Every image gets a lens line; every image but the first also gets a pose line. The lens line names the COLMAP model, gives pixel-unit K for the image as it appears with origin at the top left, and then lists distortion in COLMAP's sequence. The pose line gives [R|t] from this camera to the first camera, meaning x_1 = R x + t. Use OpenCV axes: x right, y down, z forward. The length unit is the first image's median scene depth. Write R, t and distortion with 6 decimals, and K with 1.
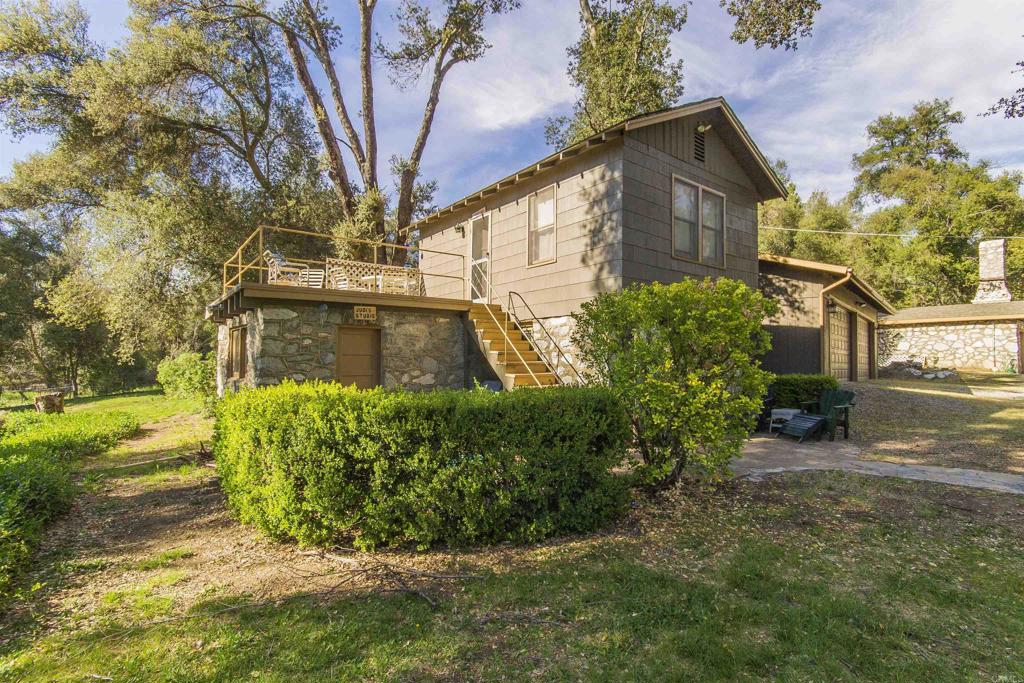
lens RADIAL K [[500.9, 0, 512.0], [0, 500.9, 341.5], [0, 0, 1]] dist [0.018162, 0.000771]
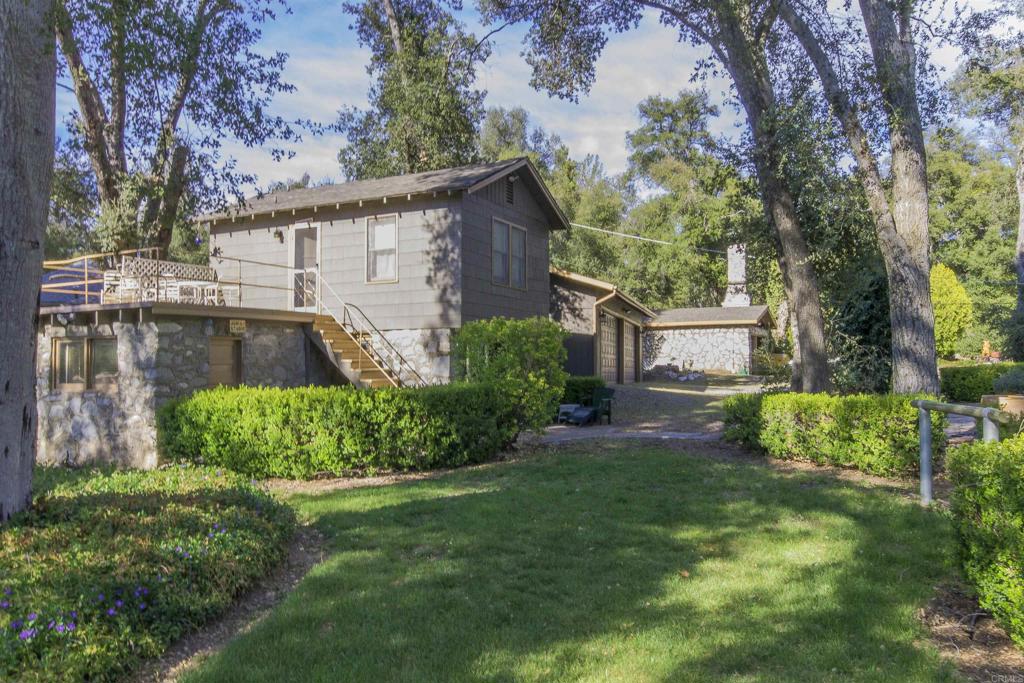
lens RADIAL K [[752.9, 0, 512.0], [0, 752.9, 341.5], [0, 0, 1]] dist [-0.002089, -0.000547]
pose [[0.905149, 0.003154, 0.425082, -0.276743], [-0.004764, 0.999985, 0.002725, -0.018861], [-0.425067, -0.004492, 0.905151, -0.457381]]
